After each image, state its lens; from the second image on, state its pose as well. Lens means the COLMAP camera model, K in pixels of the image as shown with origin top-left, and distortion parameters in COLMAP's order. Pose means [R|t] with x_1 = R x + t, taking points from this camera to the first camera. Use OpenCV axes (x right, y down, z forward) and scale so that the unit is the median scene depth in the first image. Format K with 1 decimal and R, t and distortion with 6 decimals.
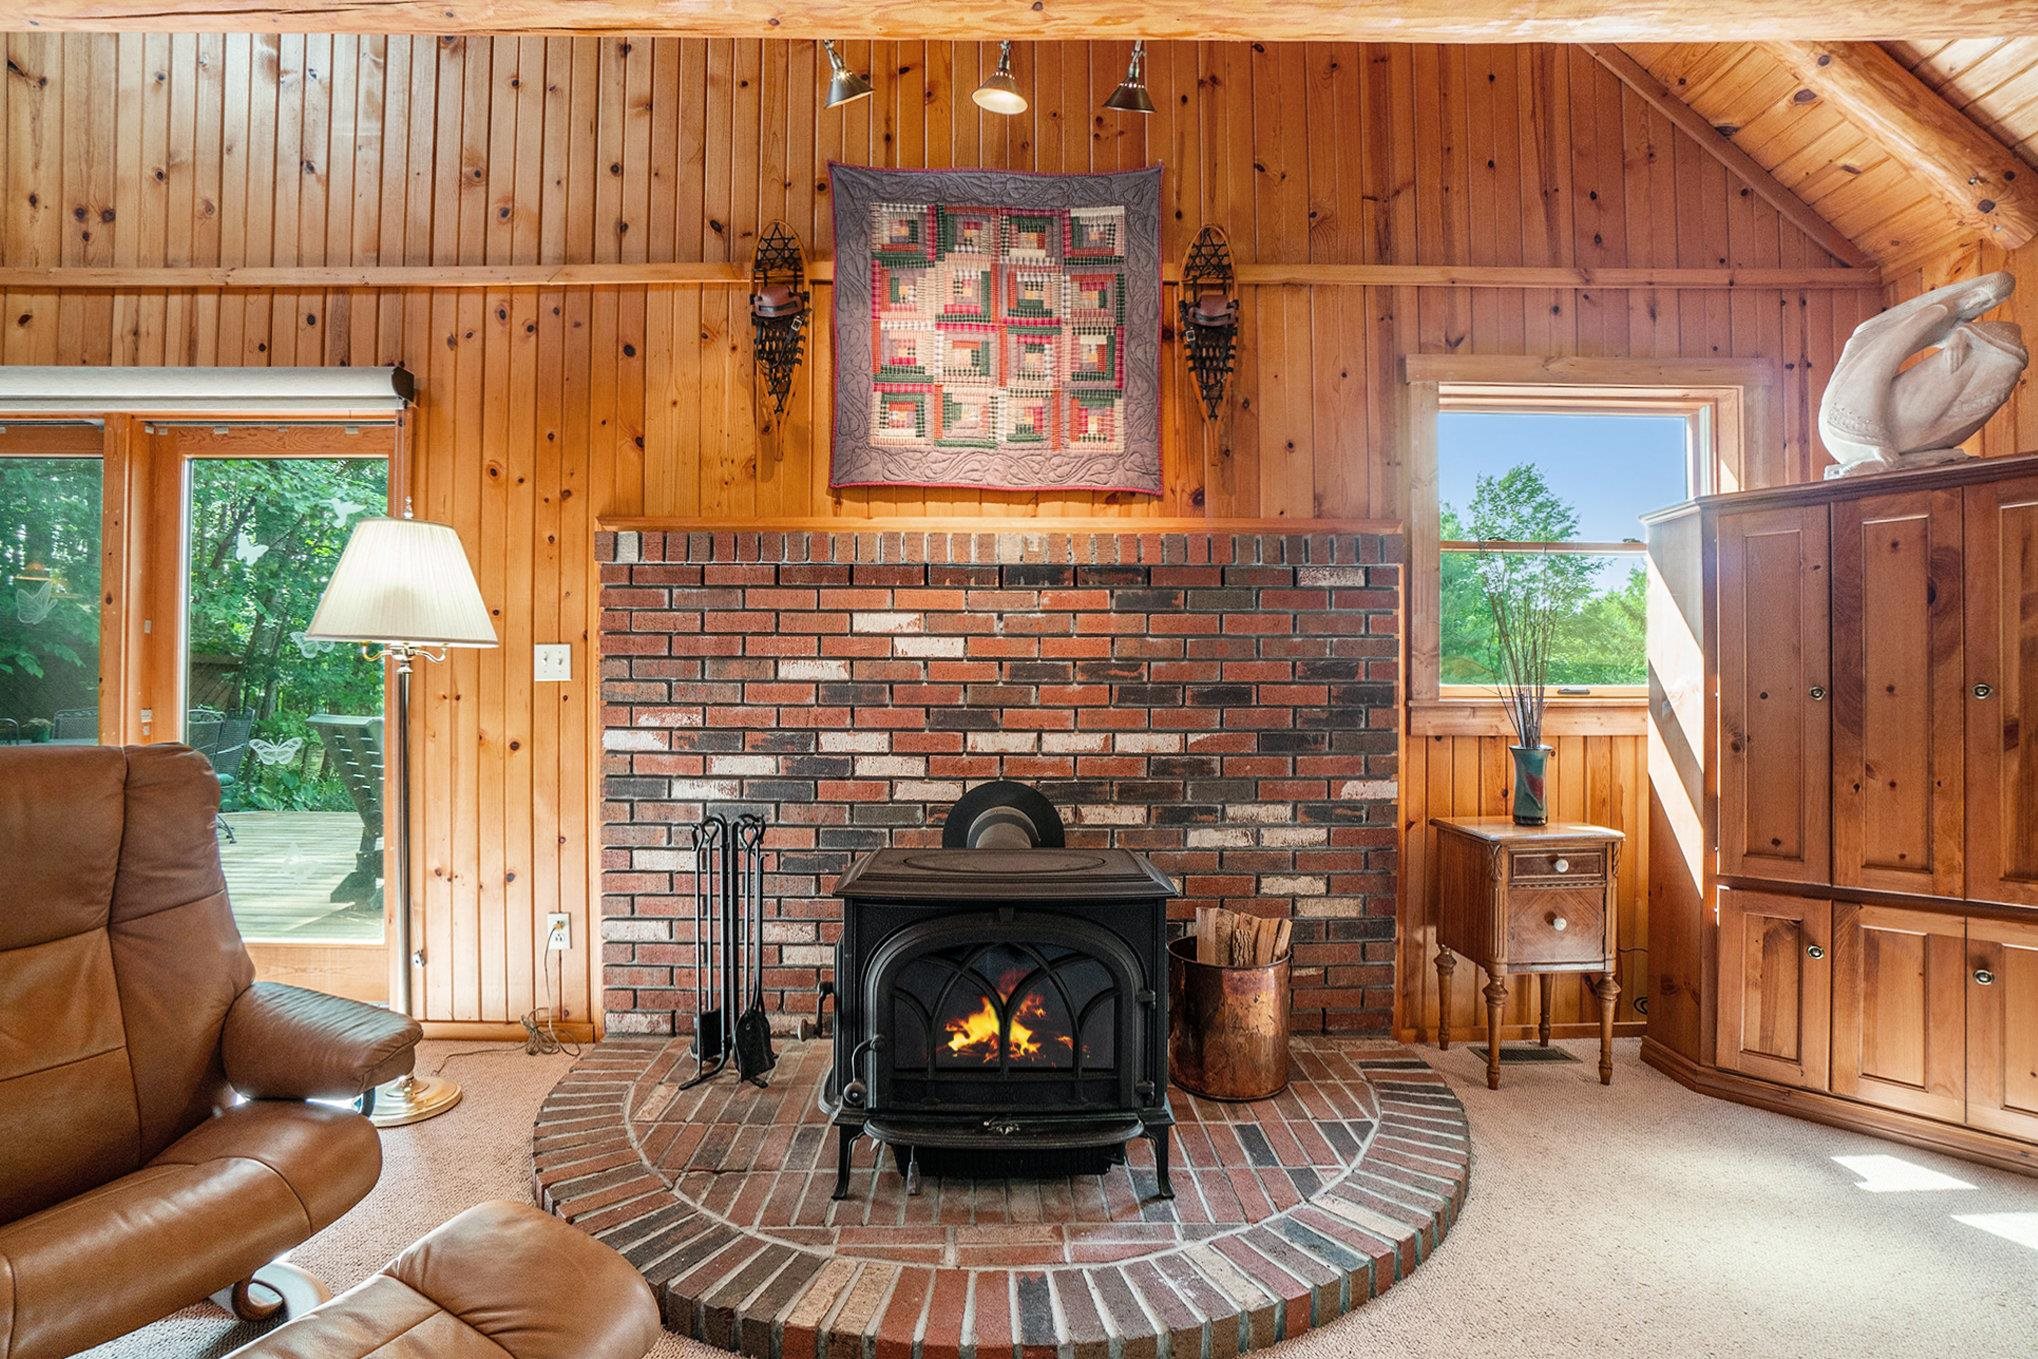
lens RADIAL K [[989.6, 0, 1013.4], [0, 989.6, 666.3], [0, 0, 1]] dist [-0.012167, 0.025761]
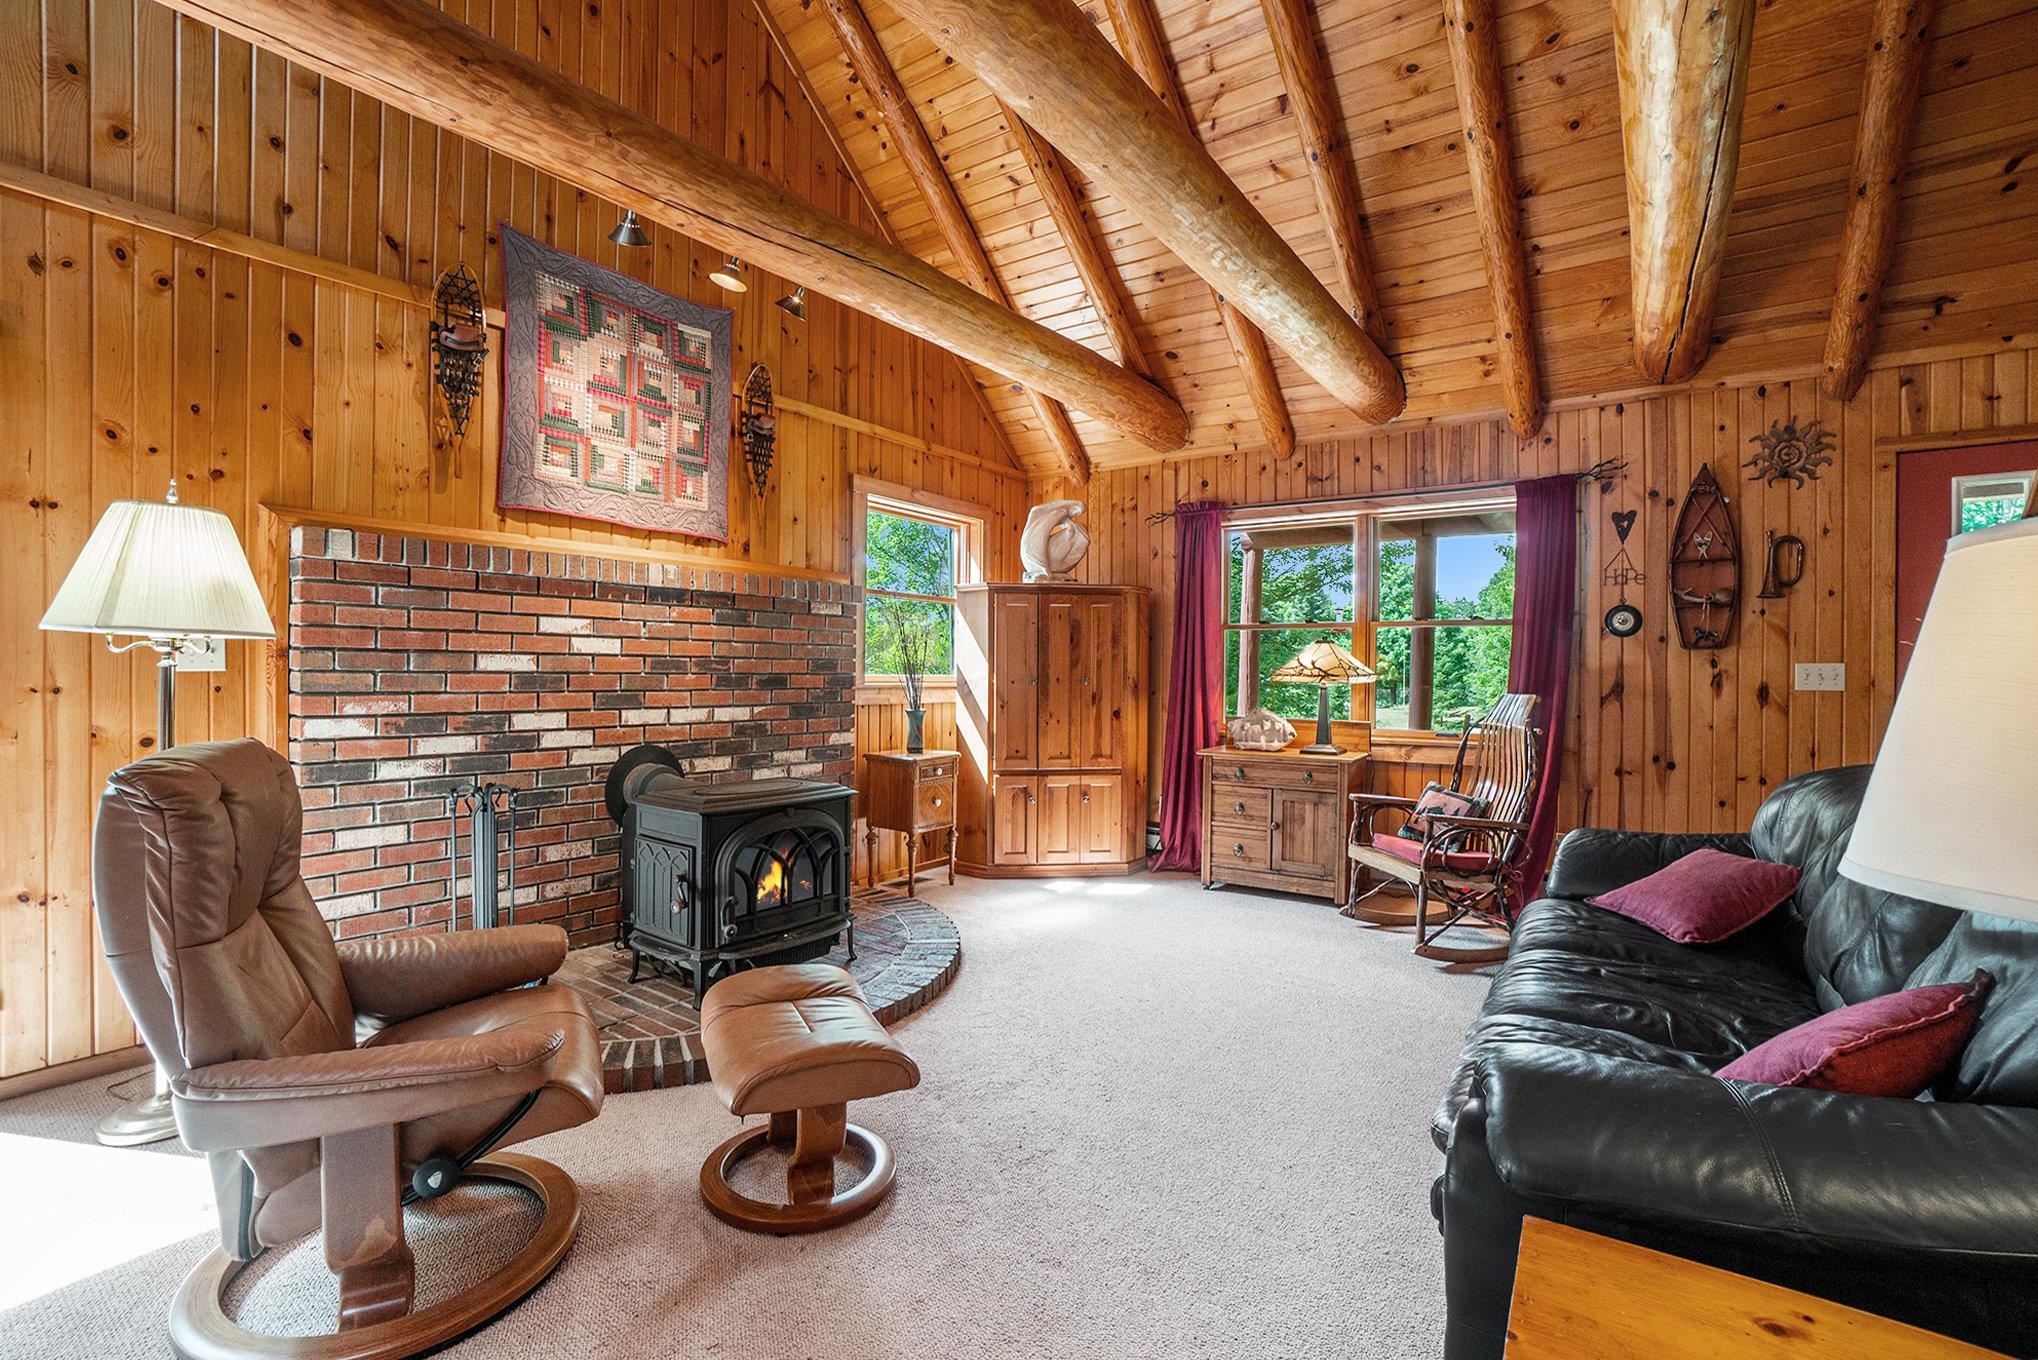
lens RADIAL K [[910.9, 0, 1015.3], [0, 910.9, 656.0], [0, 0, 1]] dist [0.219514, 0.018338]
pose [[0.636320, 0.021922, 0.771114, -0.684063], [-0.034850, 0.999392, 0.000347, -0.024964], [-0.770638, -0.027094, 0.636697, -0.216933]]
